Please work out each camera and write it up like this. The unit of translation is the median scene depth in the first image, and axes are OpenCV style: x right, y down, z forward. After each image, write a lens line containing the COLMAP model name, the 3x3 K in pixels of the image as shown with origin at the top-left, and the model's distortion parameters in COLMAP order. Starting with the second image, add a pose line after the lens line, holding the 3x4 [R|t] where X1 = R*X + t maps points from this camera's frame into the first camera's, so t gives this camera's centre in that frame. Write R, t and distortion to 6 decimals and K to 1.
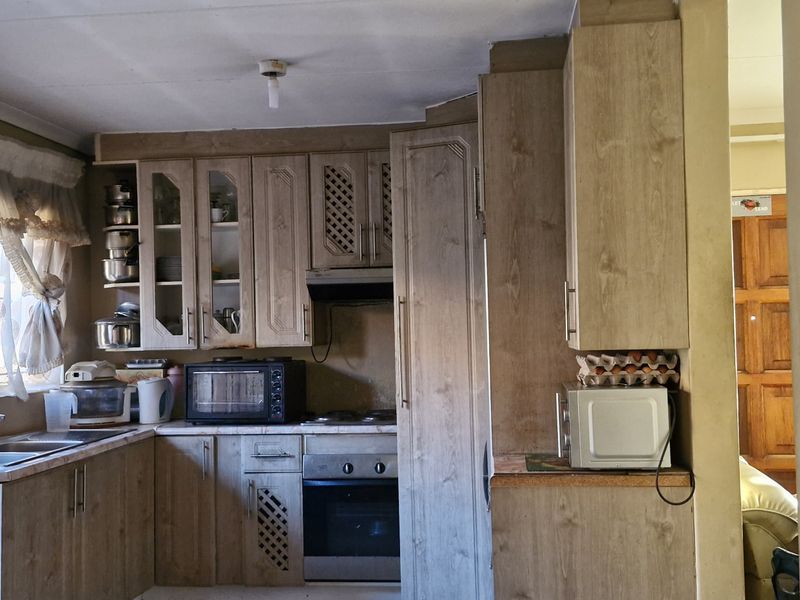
lens RADIAL K [[909.4, 0, 398.6], [0, 909.4, 313.1], [0, 0, 1]] dist [0.106910, -0.062589]
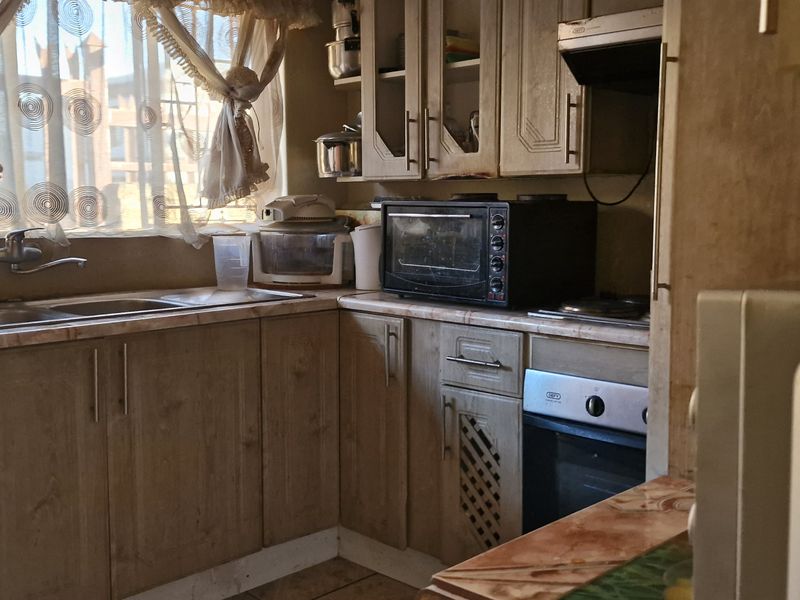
lens RADIAL K [[909.4, 0, 398.6], [0, 909.4, 313.1], [0, 0, 1]] dist [0.106910, -0.062589]
pose [[0.782629, 0.096655, -0.614939, 0.170156], [-0.005807, 0.988962, 0.148053, 0.040156], [0.622462, -0.112299, 0.774552, 0.521856]]
